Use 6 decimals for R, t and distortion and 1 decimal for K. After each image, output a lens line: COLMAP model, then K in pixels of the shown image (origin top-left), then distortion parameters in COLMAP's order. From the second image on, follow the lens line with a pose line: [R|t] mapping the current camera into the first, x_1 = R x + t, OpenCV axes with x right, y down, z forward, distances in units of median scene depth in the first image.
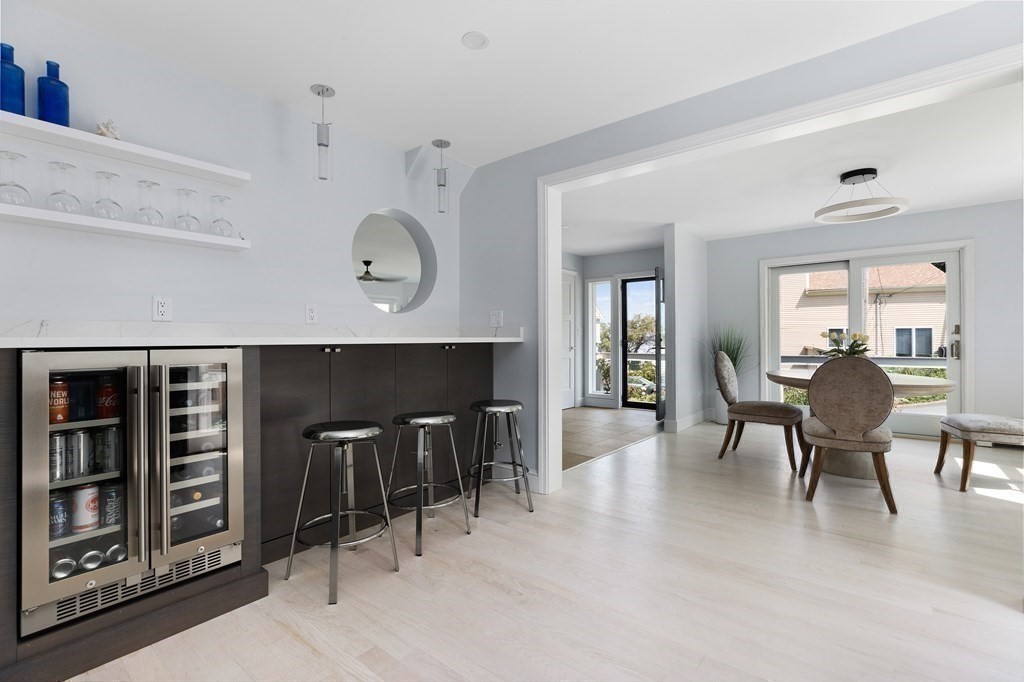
lens RADIAL K [[472.2, 0, 507.7], [0, 472.2, 337.1], [0, 0, 1]] dist [0.005368, 0.001441]
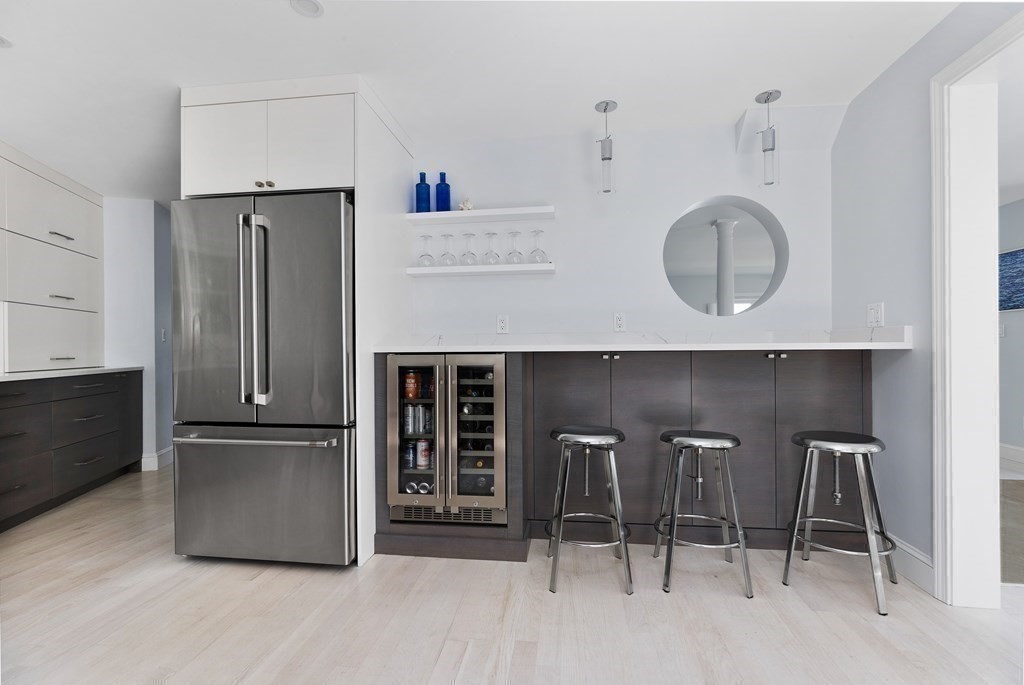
lens RADIAL K [[472.2, 0, 511.6], [0, 472.2, 346.3], [0, 0, 1]] dist [0.005368, 0.001441]
pose [[0.524945, -0.001804, -0.851135, 0.449867], [0.010390, 0.999937, 0.004289, -0.002475], [0.851073, -0.011094, 0.524930, 0.321941]]
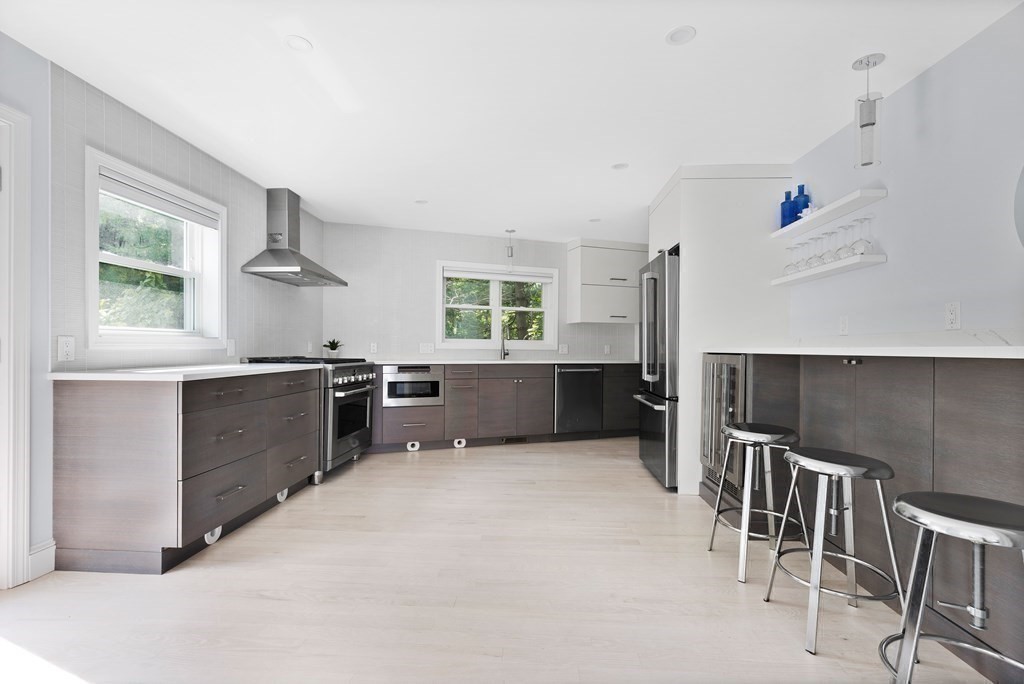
lens RADIAL K [[472.2, 0, 515.6], [0, 472.2, 347.0], [0, 0, 1]] dist [0.005368, 0.001441]
pose [[-0.809156, -0.007240, -0.587549, 0.751606], [-0.003697, 0.999967, -0.007230, 0.009799], [0.587582, -0.003678, -0.809156, 1.560122]]
